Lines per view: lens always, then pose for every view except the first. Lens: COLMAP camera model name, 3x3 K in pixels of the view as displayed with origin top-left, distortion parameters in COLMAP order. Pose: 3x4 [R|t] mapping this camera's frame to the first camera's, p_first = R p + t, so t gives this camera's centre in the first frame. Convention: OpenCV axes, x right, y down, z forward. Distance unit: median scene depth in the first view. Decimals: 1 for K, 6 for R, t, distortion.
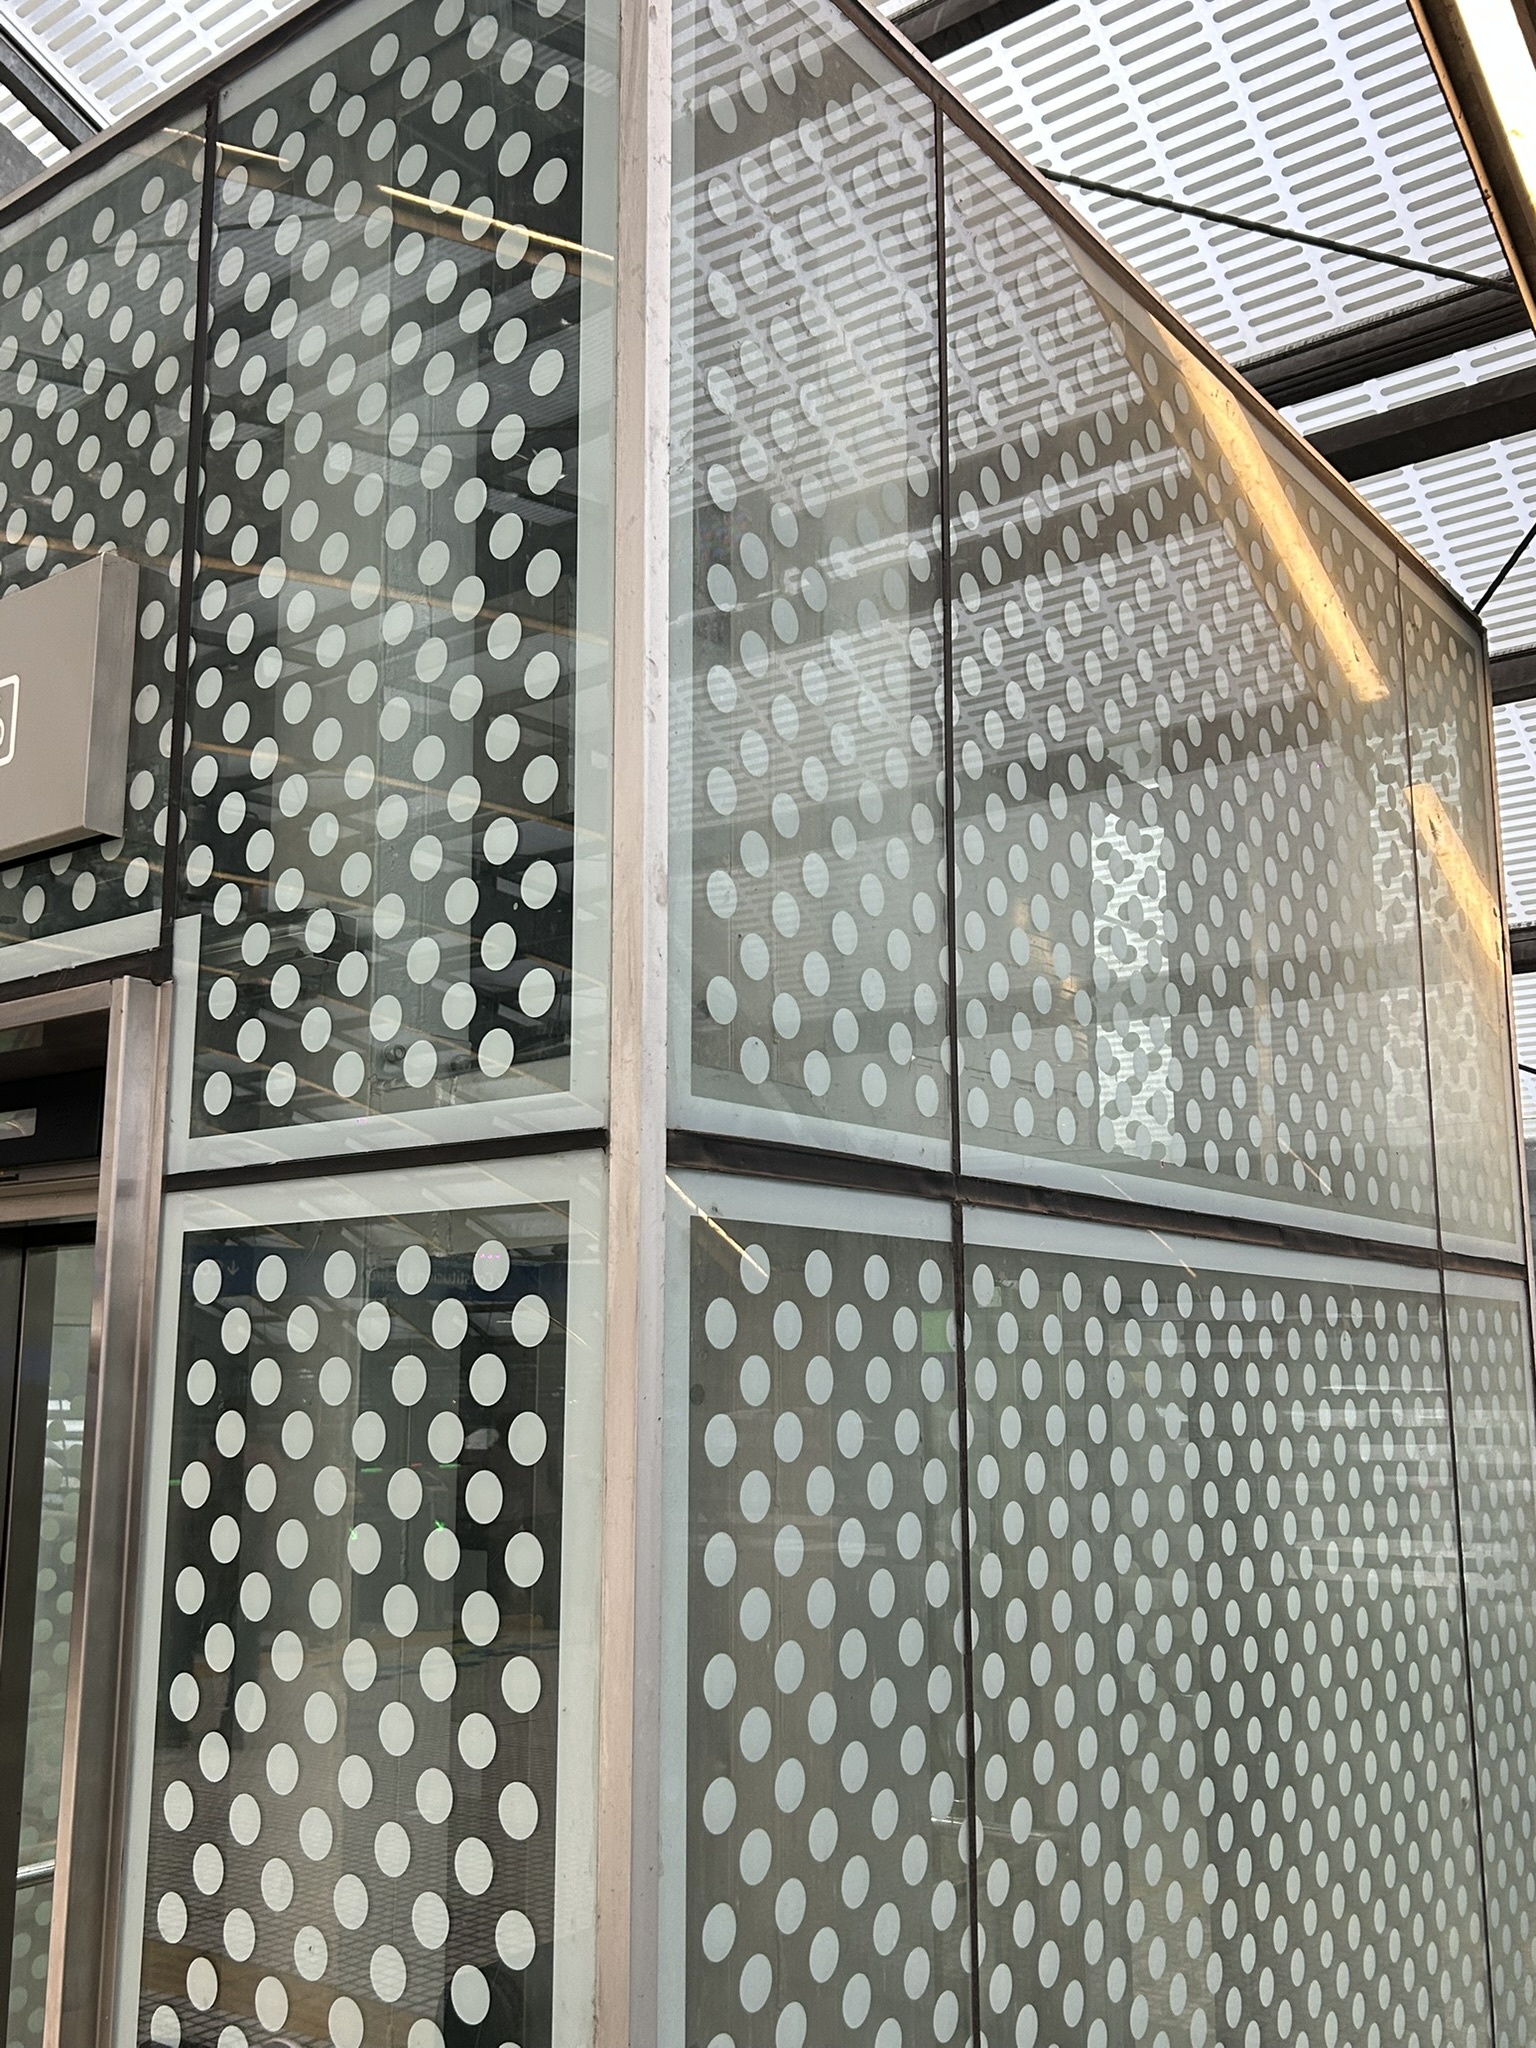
lens RADIAL K [[1936.5, 0, 834.5], [0, 1936.5, 1014.4], [0, 0, 1]] dist [0.011245, 0.000000]
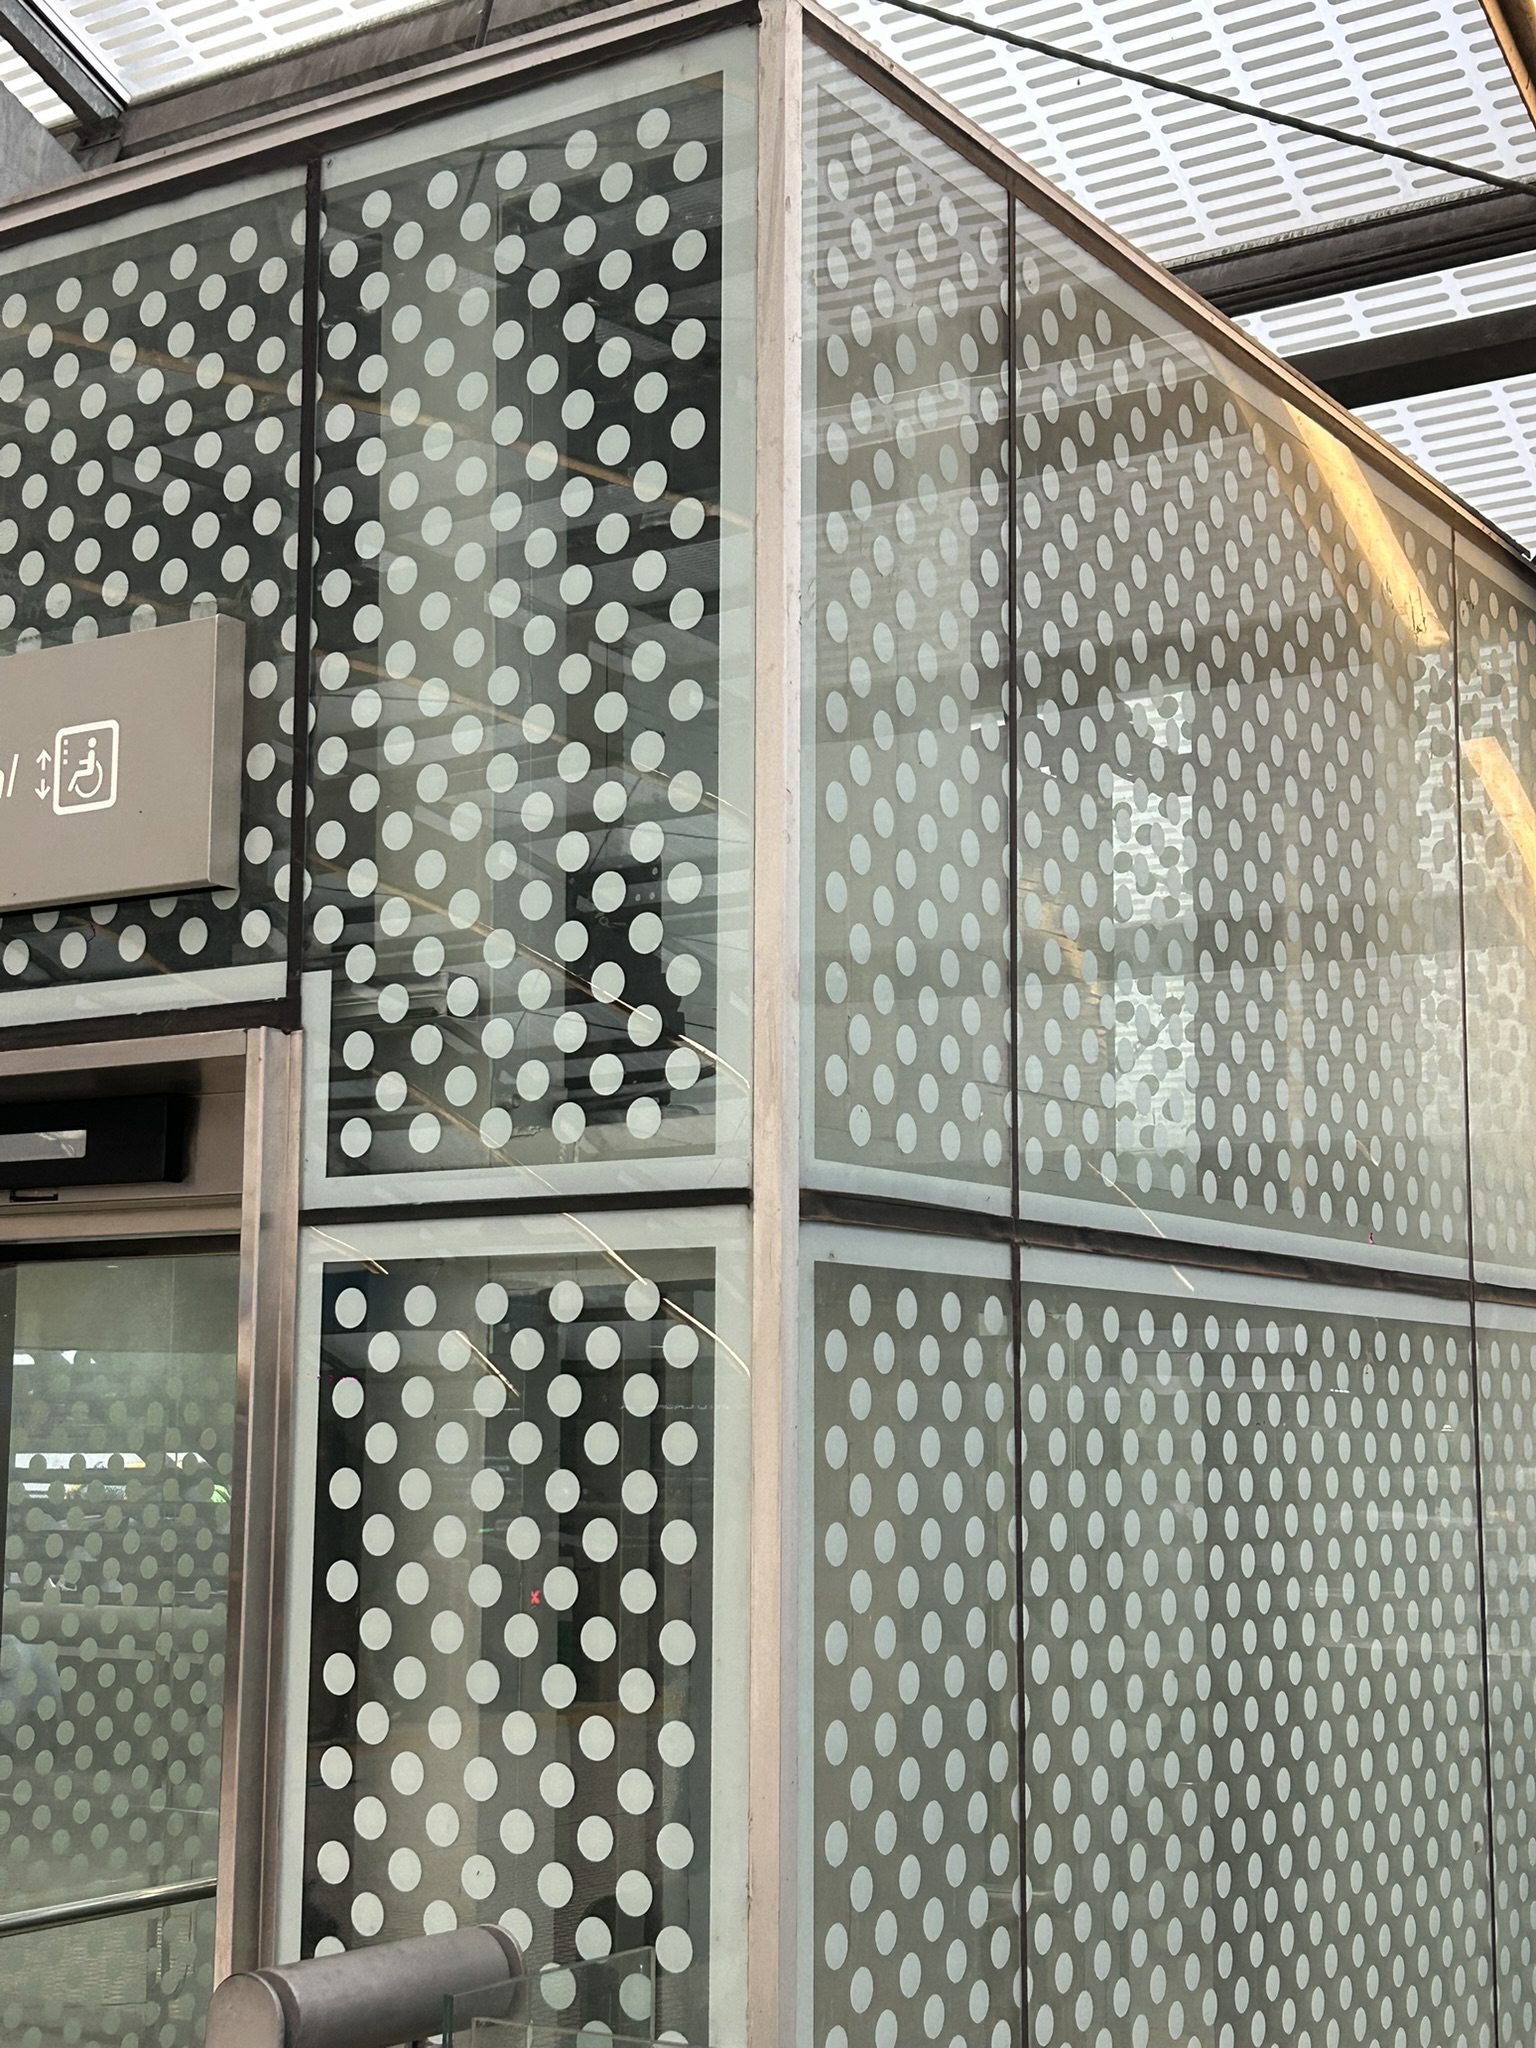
lens RADIAL K [[2905.1, 0, 808.1], [0, 2905.1, 994.3], [0, 0, 1]] dist [0.091142, 0.000000]
pose [[0.998194, 0.019012, 0.056987, -0.150967], [-0.021127, 0.999101, 0.036741, -0.102753], [-0.056237, -0.037879, 0.997699, -0.638492]]
